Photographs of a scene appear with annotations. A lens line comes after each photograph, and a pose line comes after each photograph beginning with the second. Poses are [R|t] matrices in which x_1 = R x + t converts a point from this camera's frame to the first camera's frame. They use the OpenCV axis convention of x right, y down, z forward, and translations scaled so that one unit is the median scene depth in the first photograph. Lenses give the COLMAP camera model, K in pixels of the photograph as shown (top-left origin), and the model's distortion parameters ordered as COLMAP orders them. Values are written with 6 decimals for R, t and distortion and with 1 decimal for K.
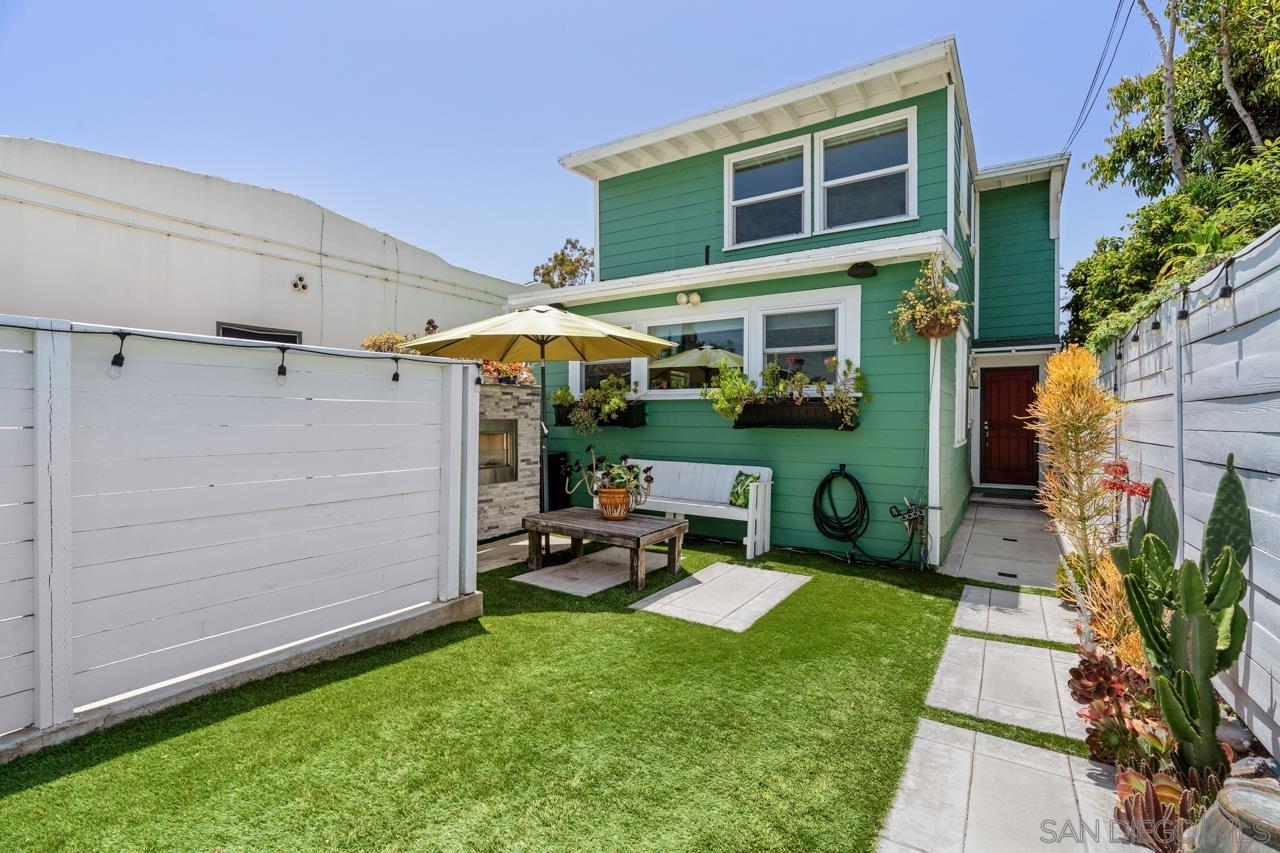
lens RADIAL K [[580.3, 0, 642.2], [0, 580.3, 424.2], [0, 0, 1]] dist [-0.004072, 0.002078]
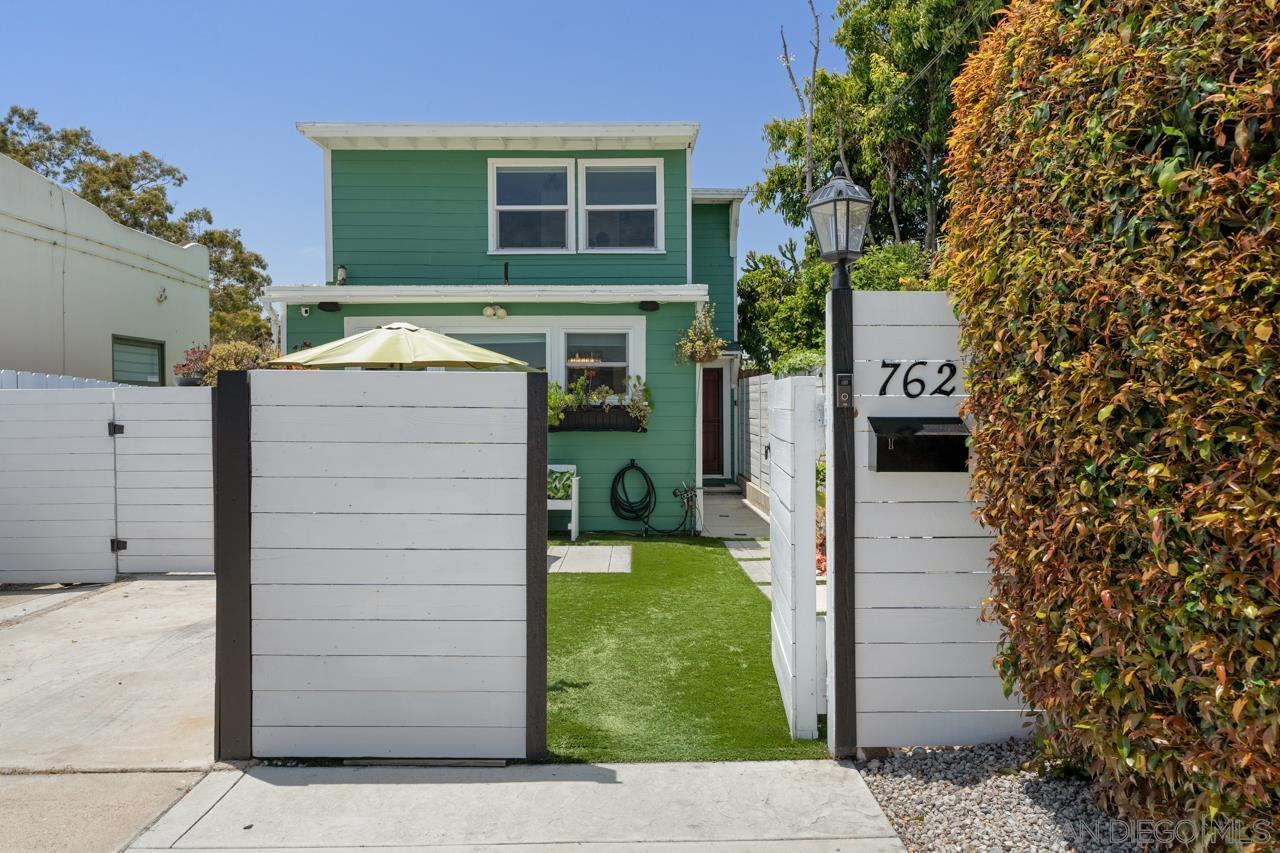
lens RADIAL K [[848.6, 0, 635.9], [0, 848.6, 423.3], [0, 0, 1]] dist [-0.008620, -0.000554]
pose [[0.839972, -0.017336, 0.542352, -0.490937], [0.012186, 0.999840, 0.013085, -0.024362], [-0.542493, -0.004382, 0.840049, -0.407372]]
